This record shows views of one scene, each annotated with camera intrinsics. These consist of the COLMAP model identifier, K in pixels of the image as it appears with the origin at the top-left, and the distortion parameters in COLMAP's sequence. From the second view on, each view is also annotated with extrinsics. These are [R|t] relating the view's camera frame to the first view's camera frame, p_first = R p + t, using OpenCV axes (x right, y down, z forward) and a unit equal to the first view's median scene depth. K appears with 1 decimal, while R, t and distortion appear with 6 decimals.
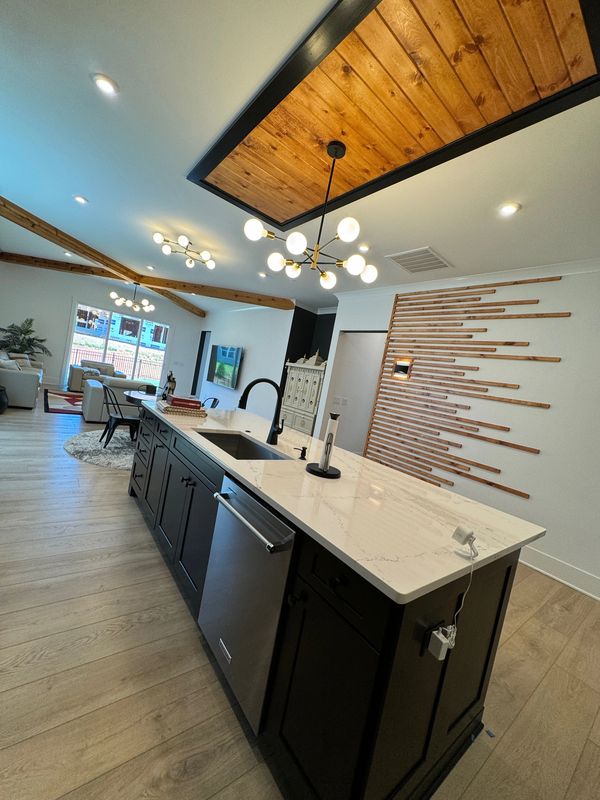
lens RADIAL K [[322.2, 0, 300.0], [0, 322.2, 400.0], [0, 0, 1]] dist [-0.000443, -0.000136]
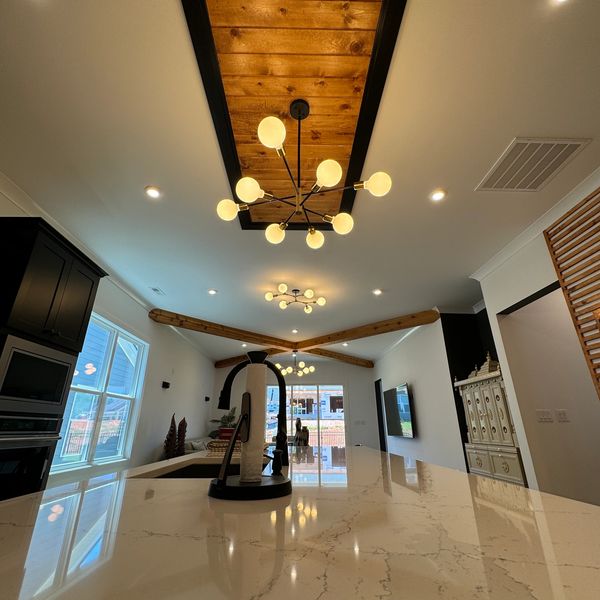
lens RADIAL K [[321.7, 0, 300.0], [0, 321.7, 300.0], [0, 0, 1]] dist [-0.002155, -0.001000]
pose [[0.784028, -0.397028, -0.477147, 0.159078], [0.120026, 0.851153, -0.511011, 0.086362], [0.609010, 0.343377, 0.714982, 0.238588]]
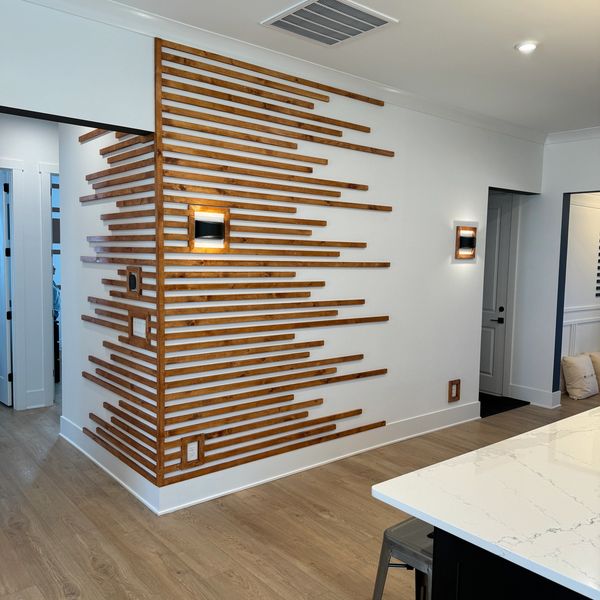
lens RADIAL K [[561.2, 0, 300.0], [0, 561.2, 300.0], [0, 0, 1]] dist [0.106487, -0.005382]
pose [[-0.021031, -0.272359, 0.961966, -0.465894], [0.029600, 0.961587, 0.272899, -0.204732], [-0.999341, 0.034214, -0.012161, 0.841420]]
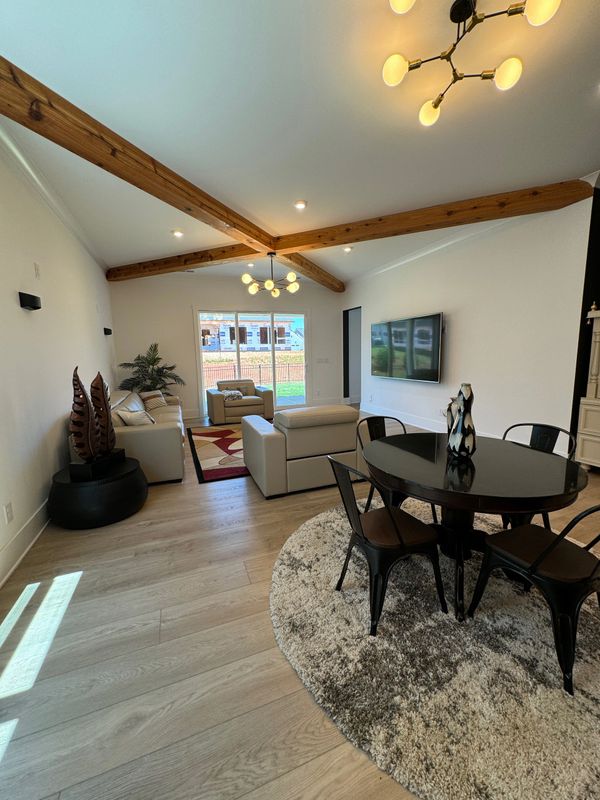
lens RADIAL K [[322.2, 0, 300.0], [0, 322.2, 400.0], [0, 0, 1]] dist [-0.000443, -0.000136]
pose [[0.934553, -0.171020, -0.312029, -0.454122], [0.188466, 0.981725, 0.026396, -0.114727], [0.301812, -0.083475, 0.949706, 0.561395]]
